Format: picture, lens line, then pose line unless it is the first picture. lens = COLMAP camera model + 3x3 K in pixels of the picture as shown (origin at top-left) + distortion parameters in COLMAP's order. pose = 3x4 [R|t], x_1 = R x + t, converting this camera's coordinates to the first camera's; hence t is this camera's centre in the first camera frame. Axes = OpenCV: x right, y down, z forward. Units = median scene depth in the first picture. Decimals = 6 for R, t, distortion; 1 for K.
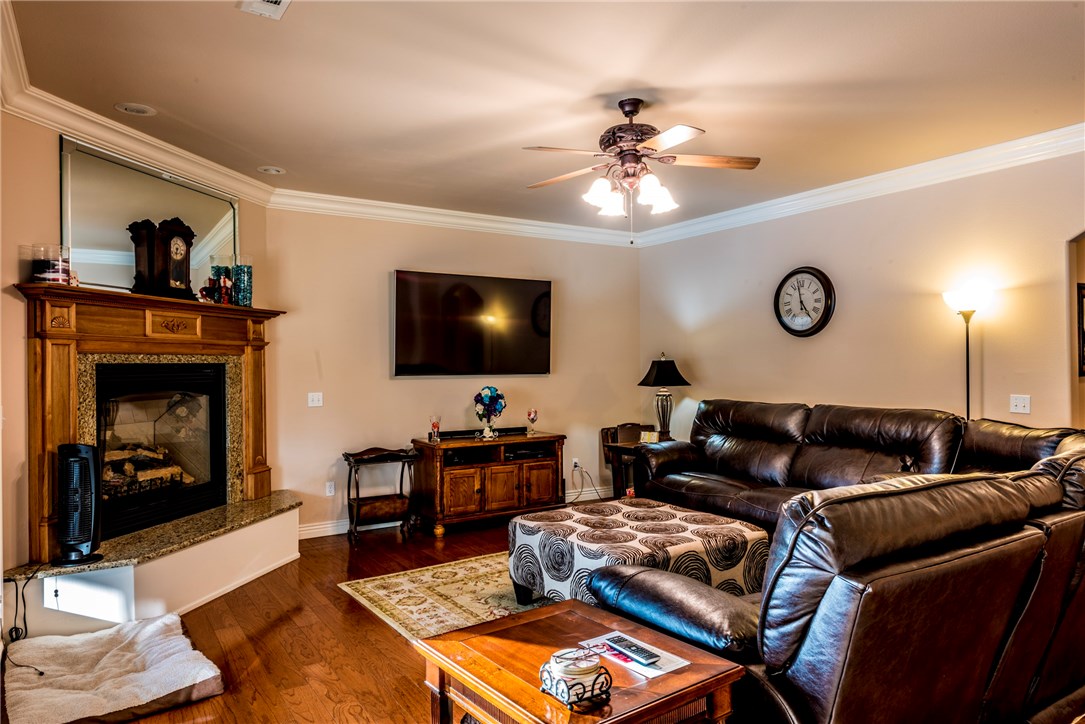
lens RADIAL K [[748.0, 0, 542.5], [0, 748.0, 362.0], [0, 0, 1]] dist [-0.000935, -0.000427]
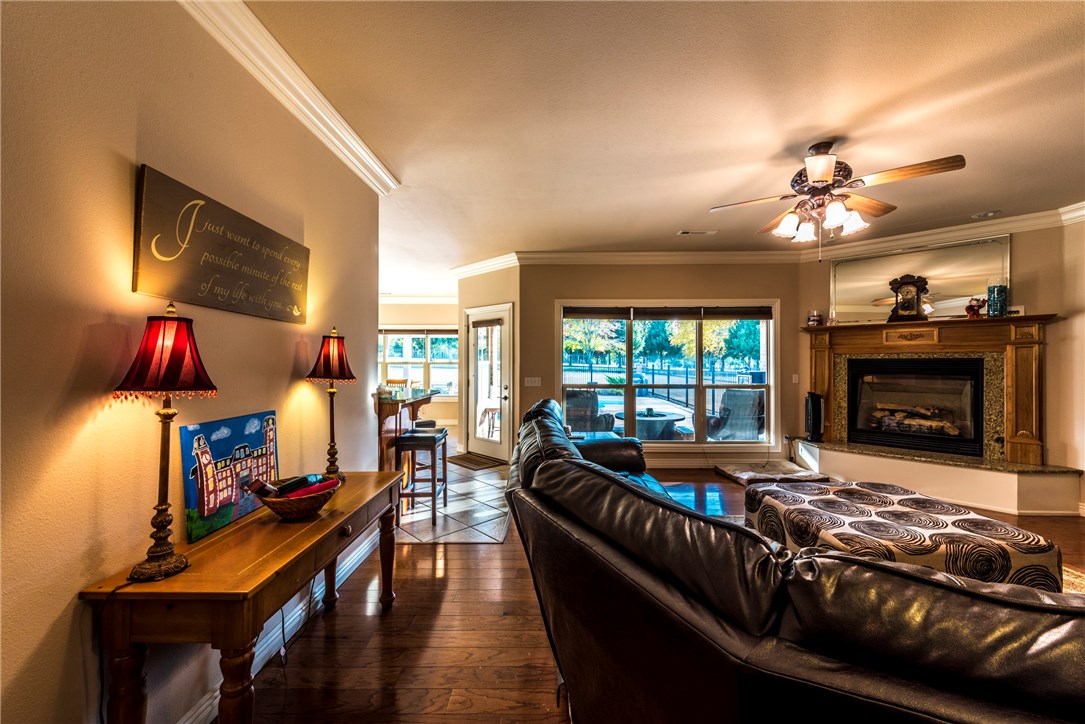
lens RADIAL K [[428.2, 0, 542.5], [0, 428.2, 362.0], [0, 0, 1]] dist [0.000192, 0.000028]
pose [[-0.573395, 0.016348, -0.819116, 0.739171], [0.011253, 0.999864, 0.012079, -0.010660], [0.819202, -0.002291, -0.573501, 0.799866]]
